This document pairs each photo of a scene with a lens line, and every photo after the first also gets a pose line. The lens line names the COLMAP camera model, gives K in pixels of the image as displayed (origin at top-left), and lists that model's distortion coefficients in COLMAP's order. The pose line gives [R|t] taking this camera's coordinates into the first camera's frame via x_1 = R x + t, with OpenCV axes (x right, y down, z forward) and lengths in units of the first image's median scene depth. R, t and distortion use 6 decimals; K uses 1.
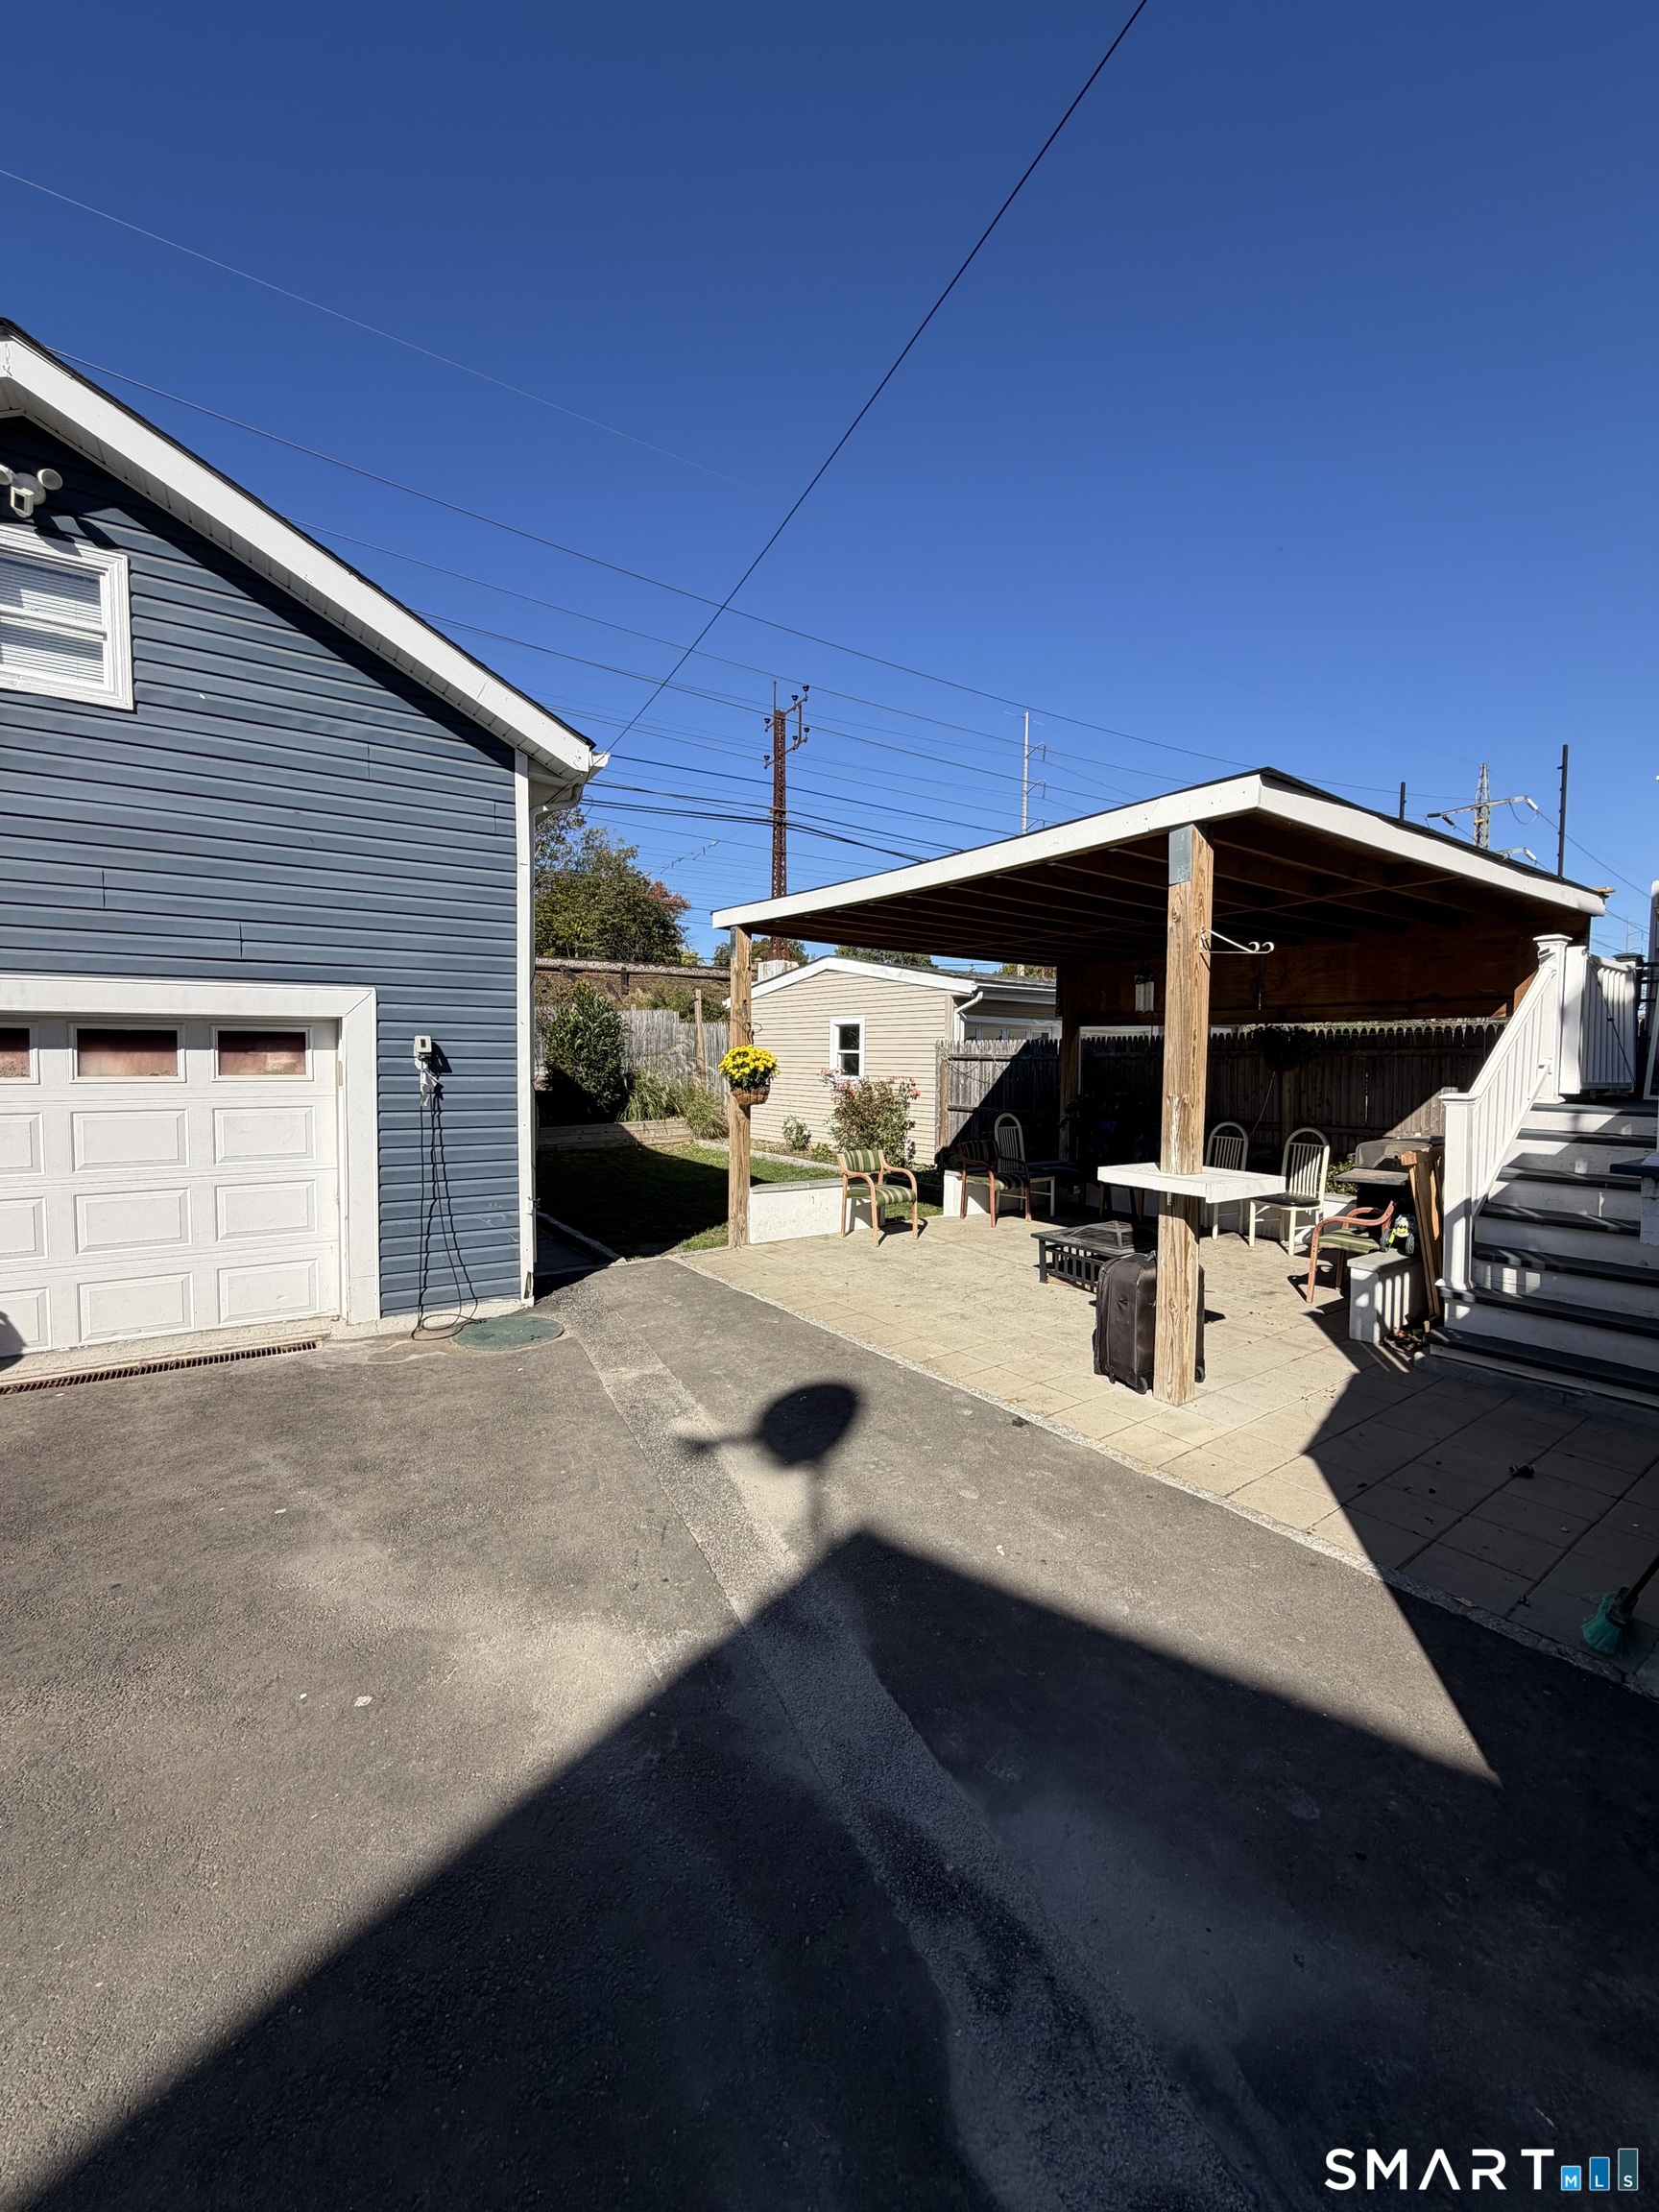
lens RADIAL K [[880.6, 0, 818.5], [0, 880.6, 1103.3], [0, 0, 1]] dist [0.007141, -0.000600]
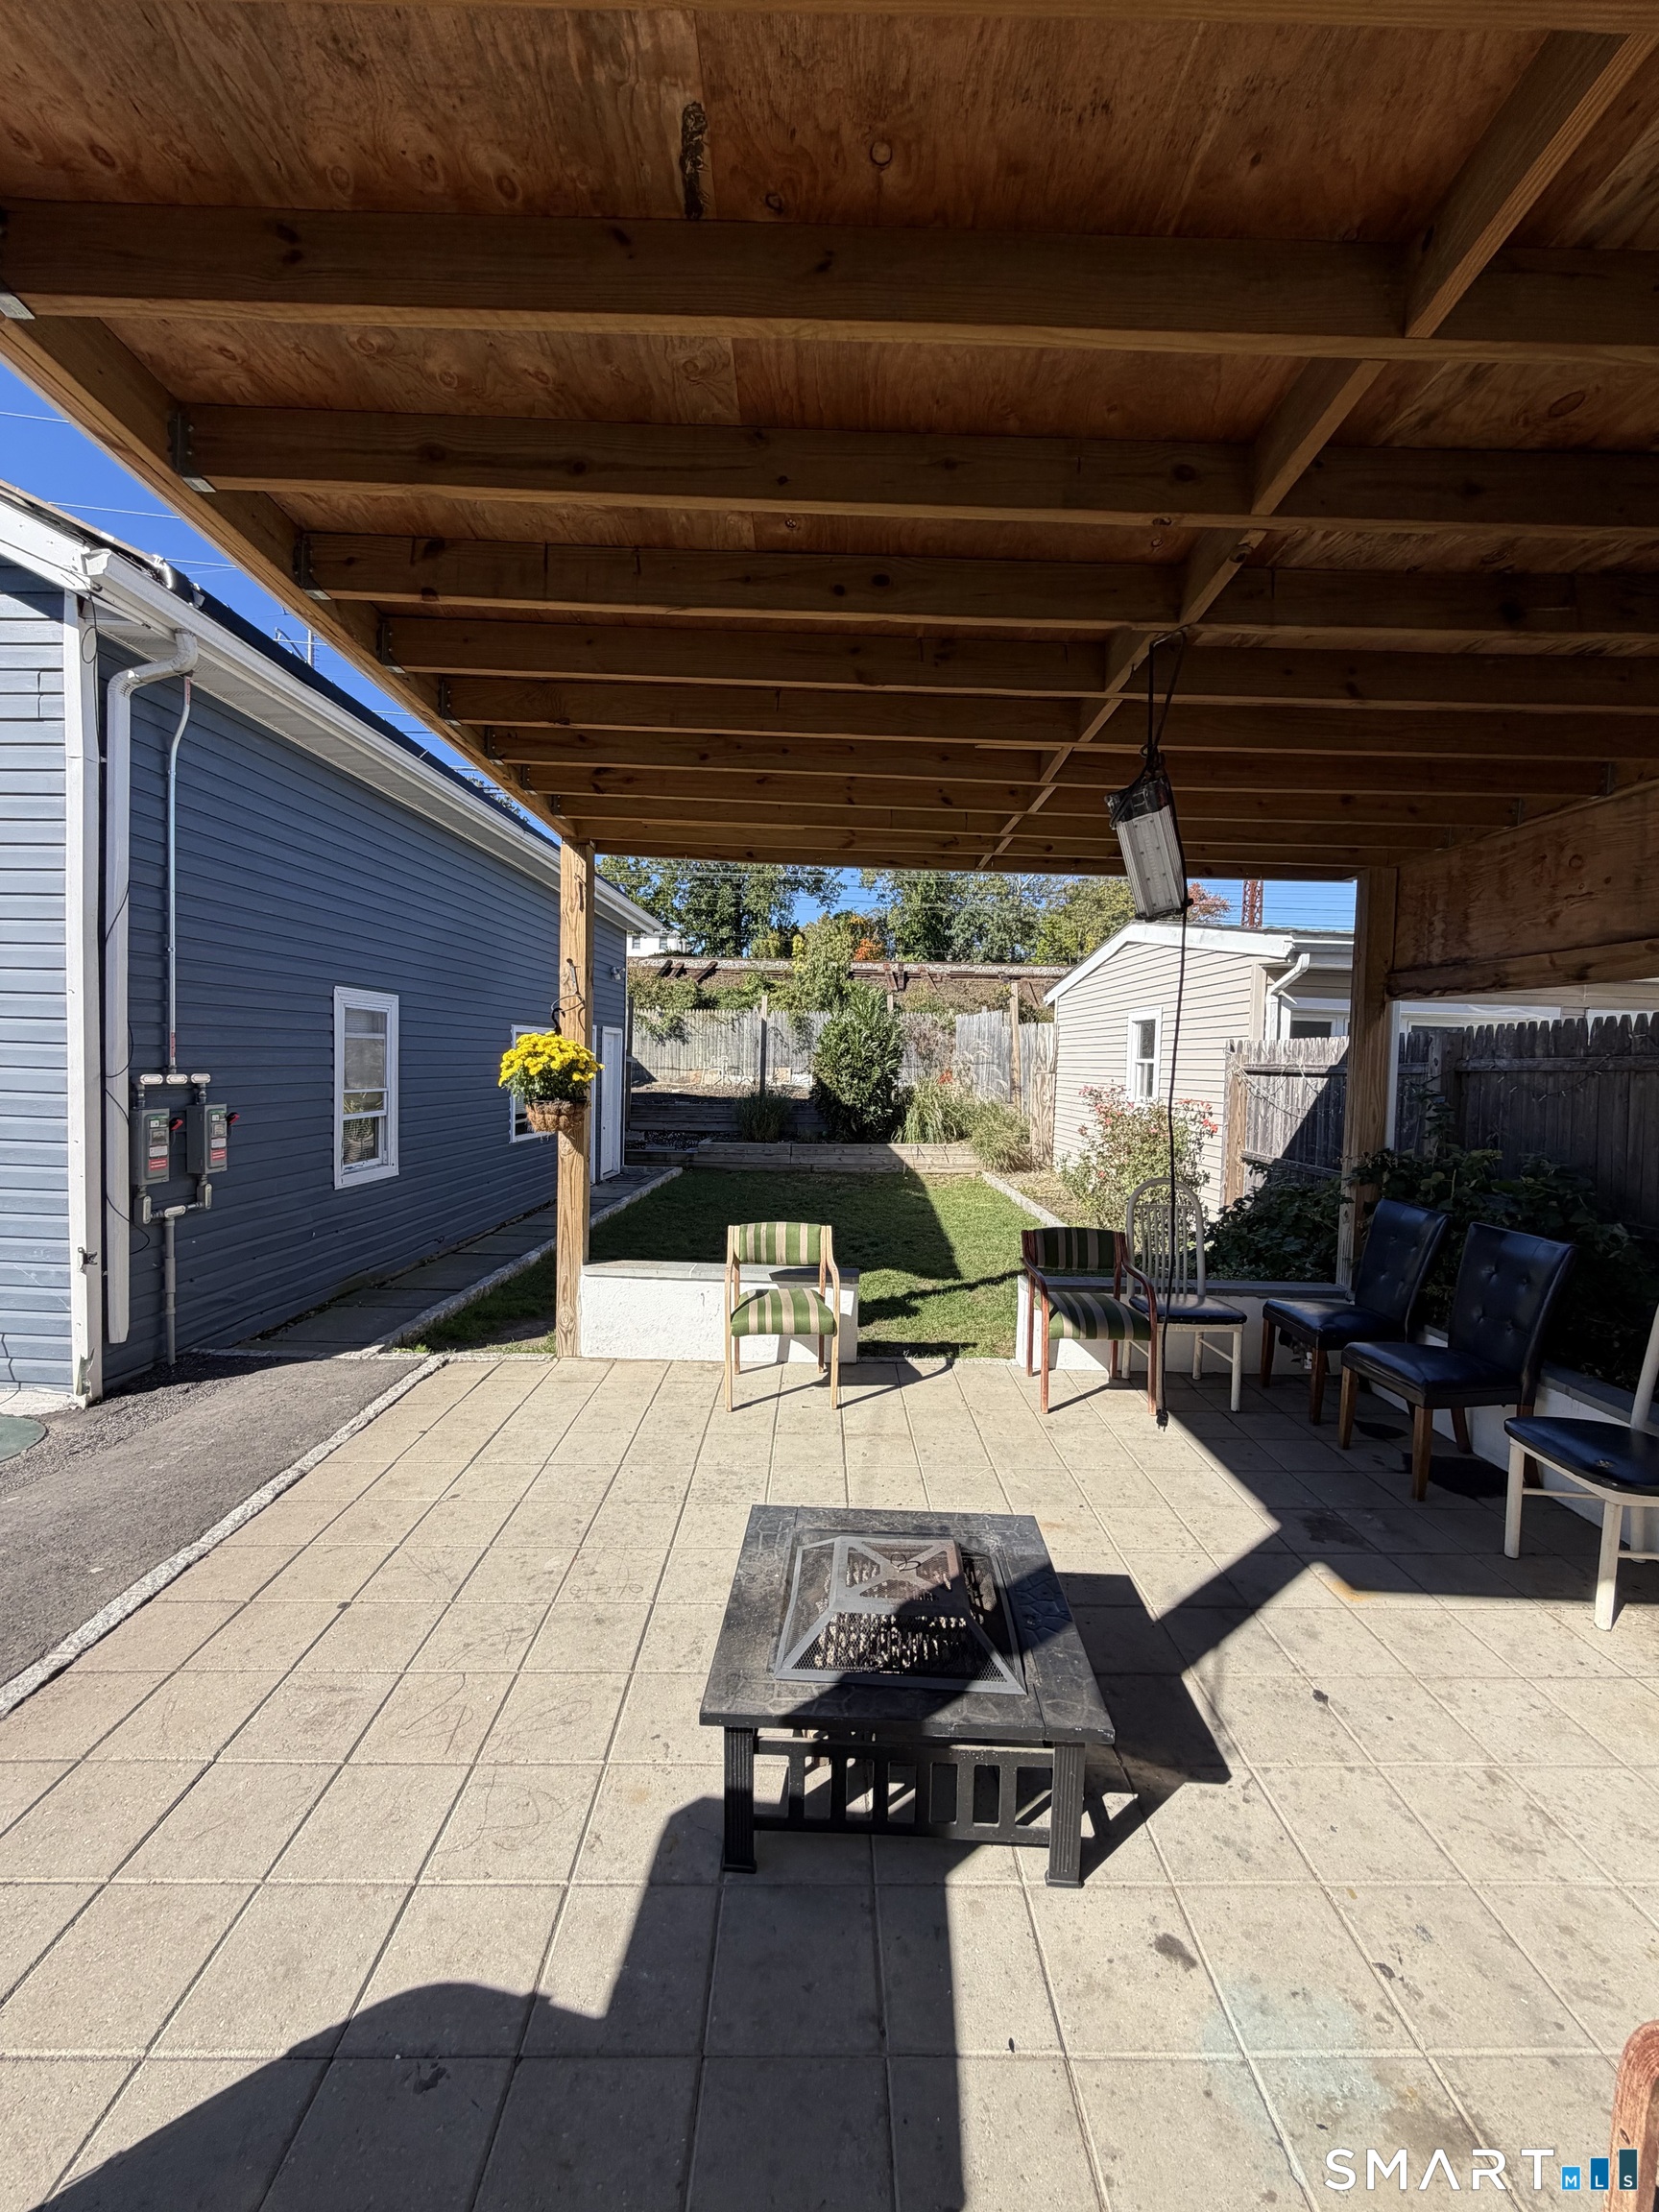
lens RADIAL K [[880.6, 0, 844.6], [0, 880.6, 1096.2], [0, 0, 1]] dist [0.007141, -0.000600]
pose [[0.827105, 0.034220, -0.561005, 0.260472], [-0.048483, 0.998768, -0.010558, -0.015226], [0.559953, 0.035931, 0.827745, 0.369172]]
